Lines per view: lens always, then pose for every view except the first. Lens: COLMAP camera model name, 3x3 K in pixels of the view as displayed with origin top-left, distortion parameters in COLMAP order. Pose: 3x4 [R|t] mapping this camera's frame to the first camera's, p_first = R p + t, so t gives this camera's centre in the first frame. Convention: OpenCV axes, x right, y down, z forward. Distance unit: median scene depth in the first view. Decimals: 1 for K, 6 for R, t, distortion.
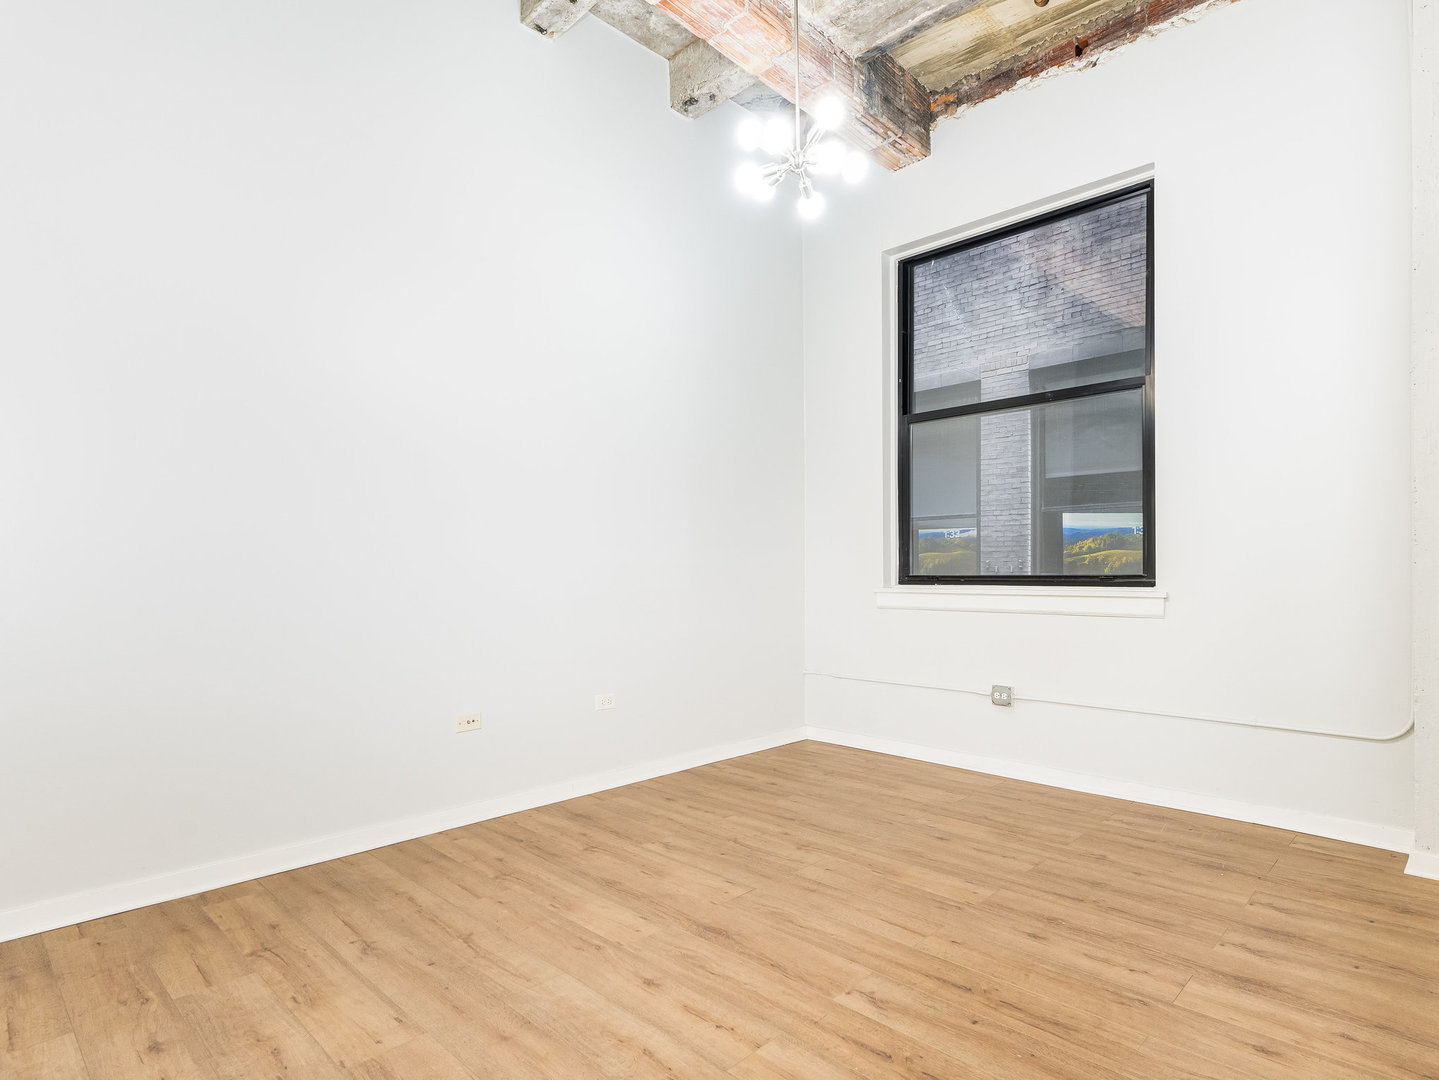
lens RADIAL K [[795.4, 0, 719.5], [0, 795.4, 540.0], [0, 0, 1]] dist [-0.000139, -0.000058]
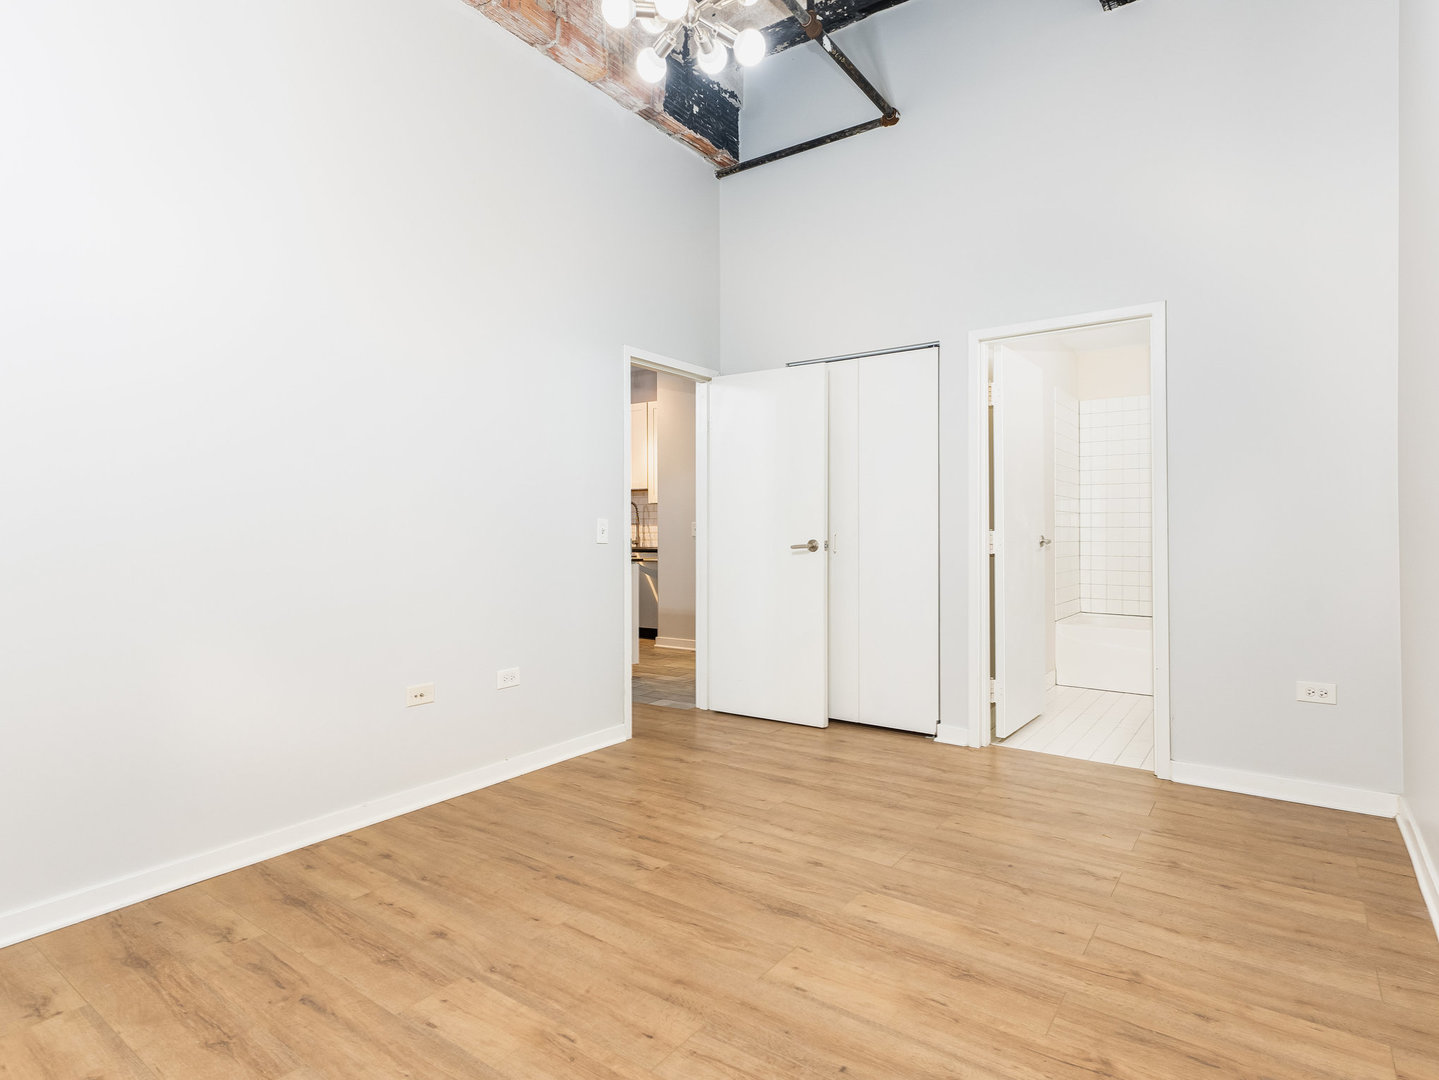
lens RADIAL K [[795.4, 0, 719.5], [0, 795.4, 540.0], [0, 0, 1]] dist [-0.000139, -0.000058]
pose [[-0.991045, 0.012885, -0.132905, 0.198509], [0.016868, 0.999440, -0.028890, 0.078196], [0.132458, -0.030873, -0.990708, 2.006984]]
